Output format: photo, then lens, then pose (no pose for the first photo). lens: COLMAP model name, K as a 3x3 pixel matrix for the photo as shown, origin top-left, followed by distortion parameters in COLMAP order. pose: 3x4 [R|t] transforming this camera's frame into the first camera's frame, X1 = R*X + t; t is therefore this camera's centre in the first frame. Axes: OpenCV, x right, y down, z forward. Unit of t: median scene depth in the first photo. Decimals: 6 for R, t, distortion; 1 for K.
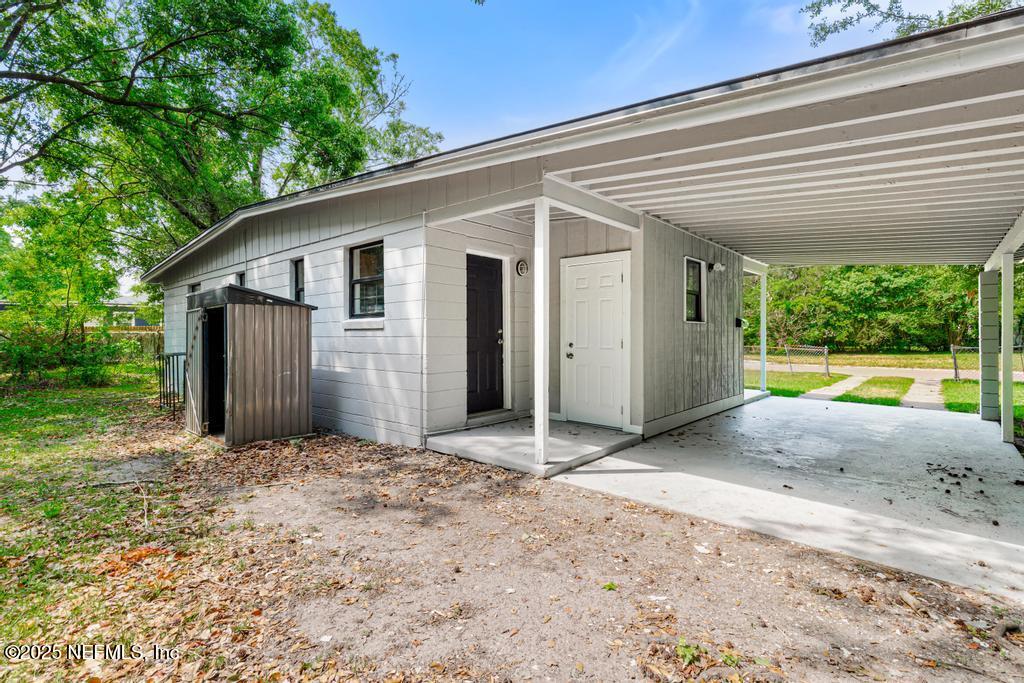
lens RADIAL K [[472.6, 0, 512.0], [0, 472.6, 341.5], [0, 0, 1]] dist [0.007849, -0.000336]
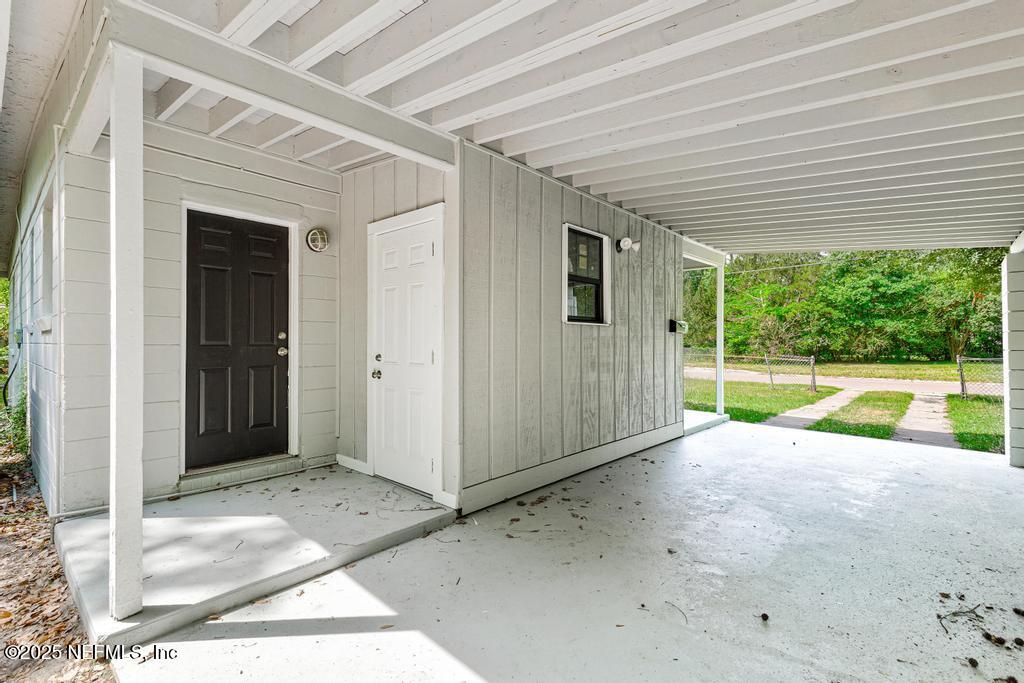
lens RADIAL K [[472.6, 0, 512.0], [0, 472.6, 341.5], [0, 0, 1]] dist [0.007849, -0.000336]
pose [[0.999995, 0.003269, 0.000185, 0.154821], [-0.003266, 0.999878, -0.015274, -0.002484], [-0.000235, 0.015273, 0.999883, 0.180865]]
